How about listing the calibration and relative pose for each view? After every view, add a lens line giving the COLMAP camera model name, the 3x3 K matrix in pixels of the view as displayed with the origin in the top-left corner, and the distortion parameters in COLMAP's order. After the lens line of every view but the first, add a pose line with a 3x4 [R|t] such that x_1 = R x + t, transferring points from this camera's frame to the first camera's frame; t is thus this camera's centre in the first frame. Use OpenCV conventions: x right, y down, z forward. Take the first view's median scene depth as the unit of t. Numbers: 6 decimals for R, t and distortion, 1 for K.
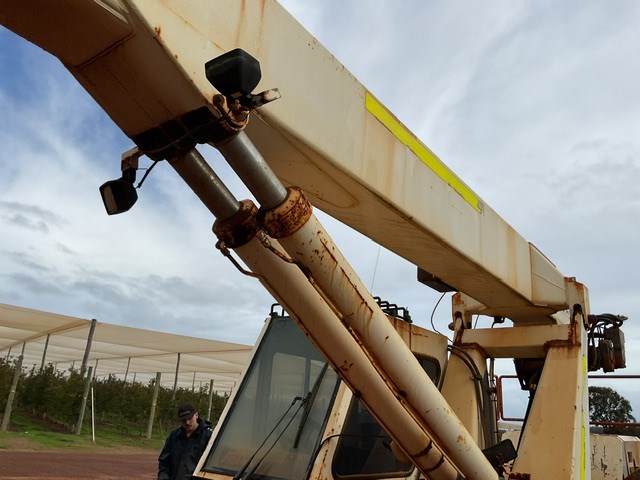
lens RADIAL K [[532.6, 0, 320.0], [0, 532.6, 237.3], [0, 0, 1]] dist [0.035999, -0.031711]
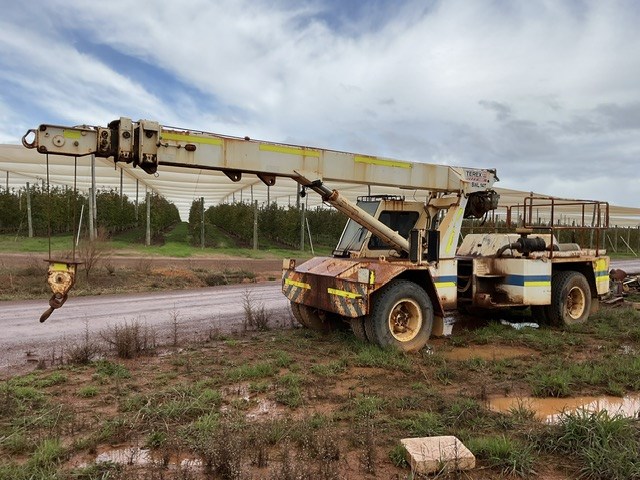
lens RADIAL K [[532.6, 0, 319.1], [0, 532.6, 240.0], [0, 0, 1]] dist [0.035999, -0.031711]
pose [[0.931468, -0.049212, -0.360481, 0.080011], [0.165719, 0.939447, 0.299960, -0.059364], [0.323891, -0.339142, 0.883220, -0.179106]]
